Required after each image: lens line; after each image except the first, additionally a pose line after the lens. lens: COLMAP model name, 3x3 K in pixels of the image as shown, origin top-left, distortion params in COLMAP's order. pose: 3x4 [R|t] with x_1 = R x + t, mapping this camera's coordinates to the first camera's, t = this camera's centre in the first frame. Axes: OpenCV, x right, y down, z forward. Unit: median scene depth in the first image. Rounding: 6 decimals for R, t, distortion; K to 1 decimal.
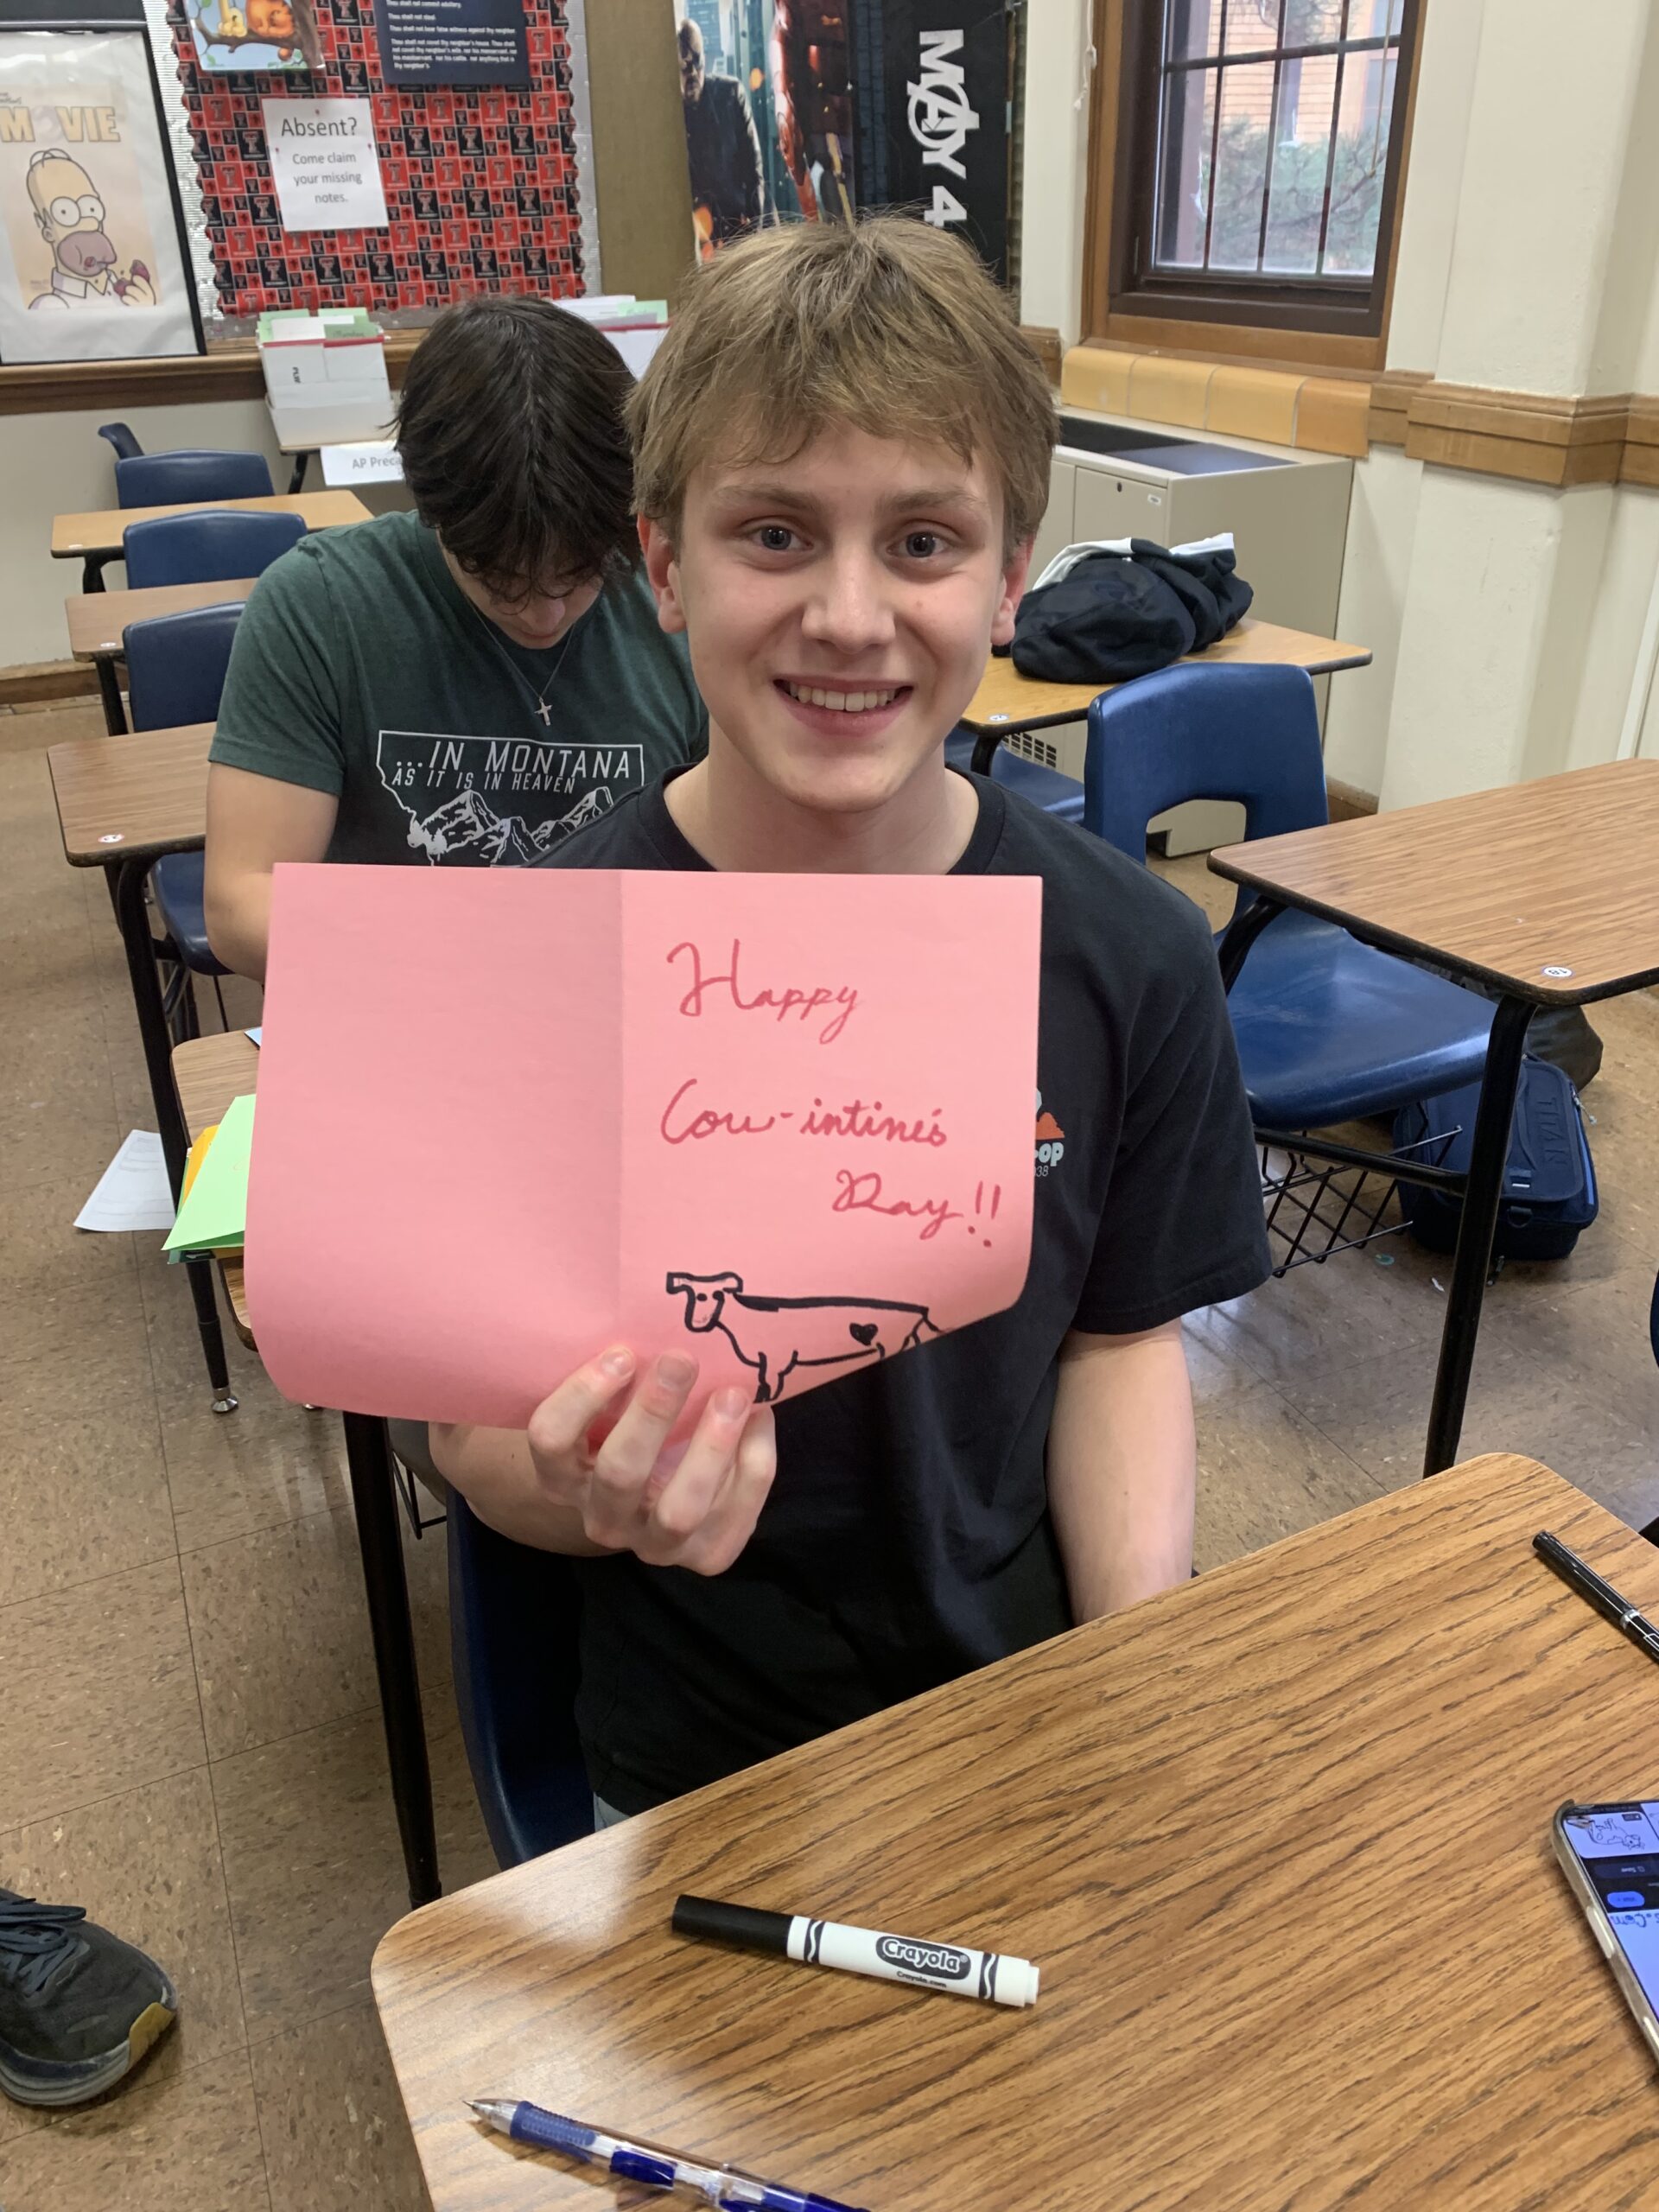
lens RADIAL K [[1692.6, 0, 825.0], [0, 1692.6, 1111.7], [0, 0, 1]] dist [0.011063, -0.007903]
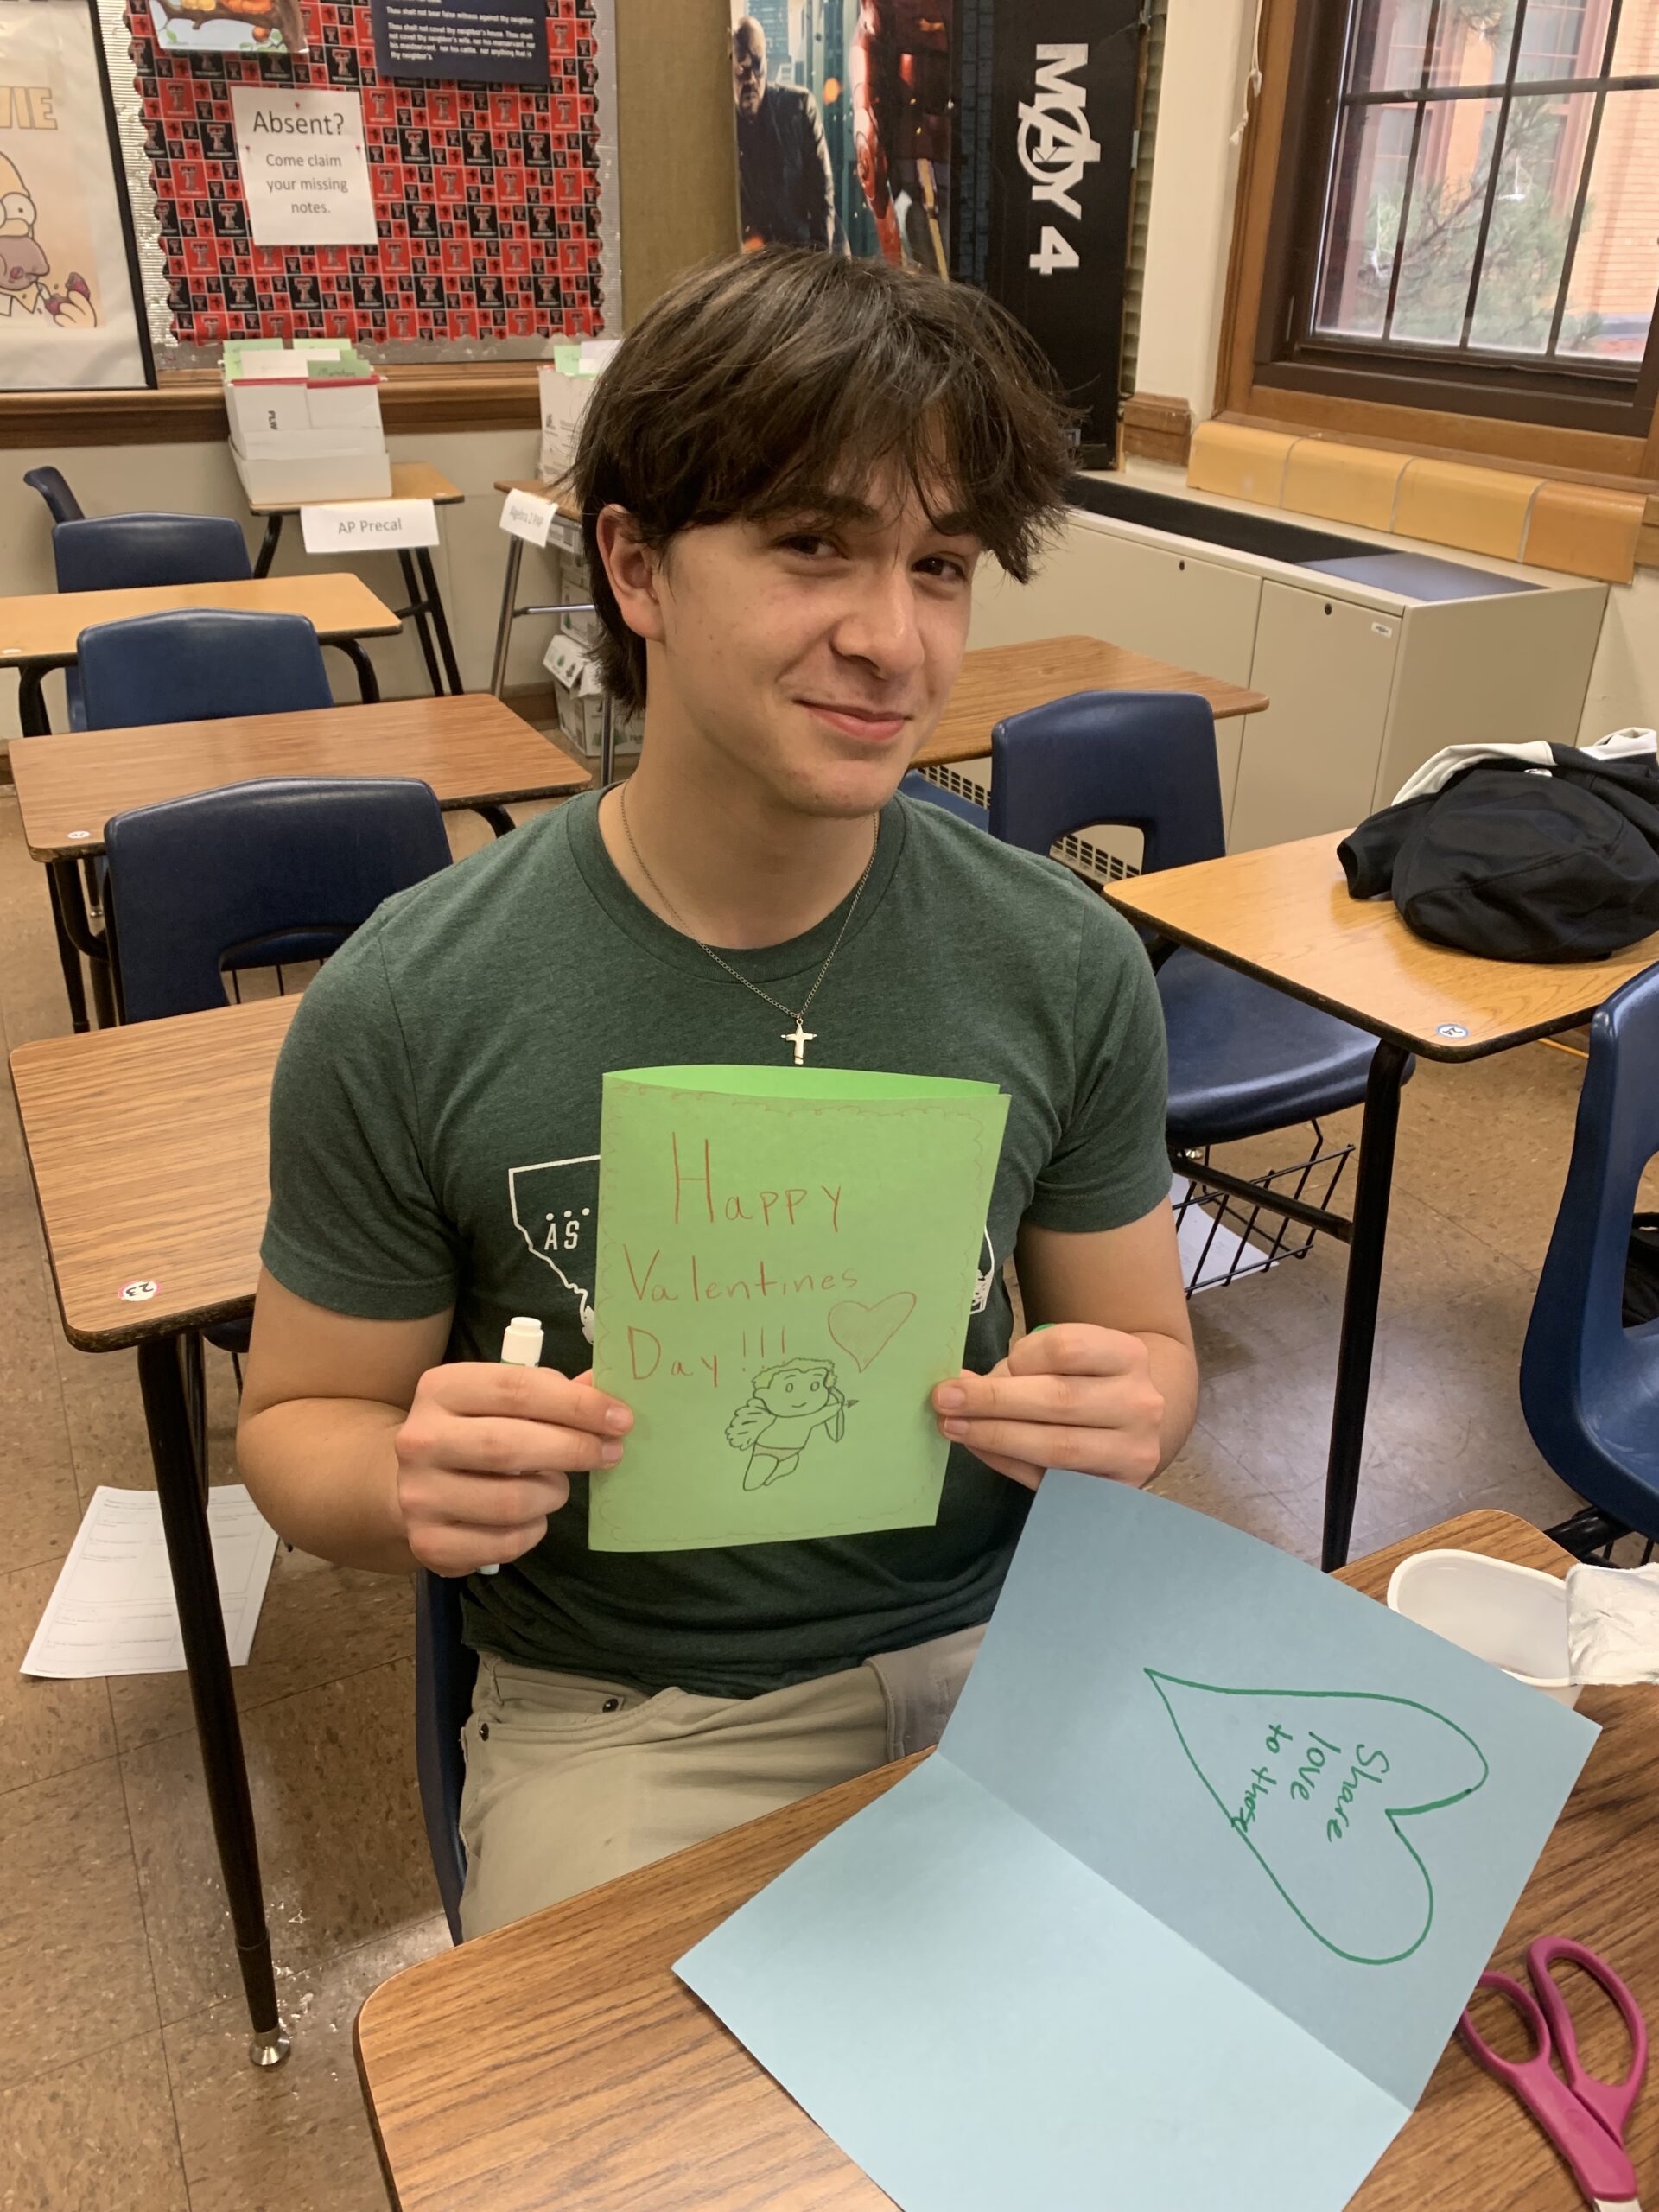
lens RADIAL K [[1684.6, 0, 830.1], [0, 1684.6, 1115.7], [0, 0, 1]] dist [0.014879, -0.012479]
pose [[0.997908, 0.009269, 0.063981, -0.087757], [-0.008861, 0.999939, -0.006669, -0.089538], [-0.064039, 0.006088, 0.997929, 0.157997]]
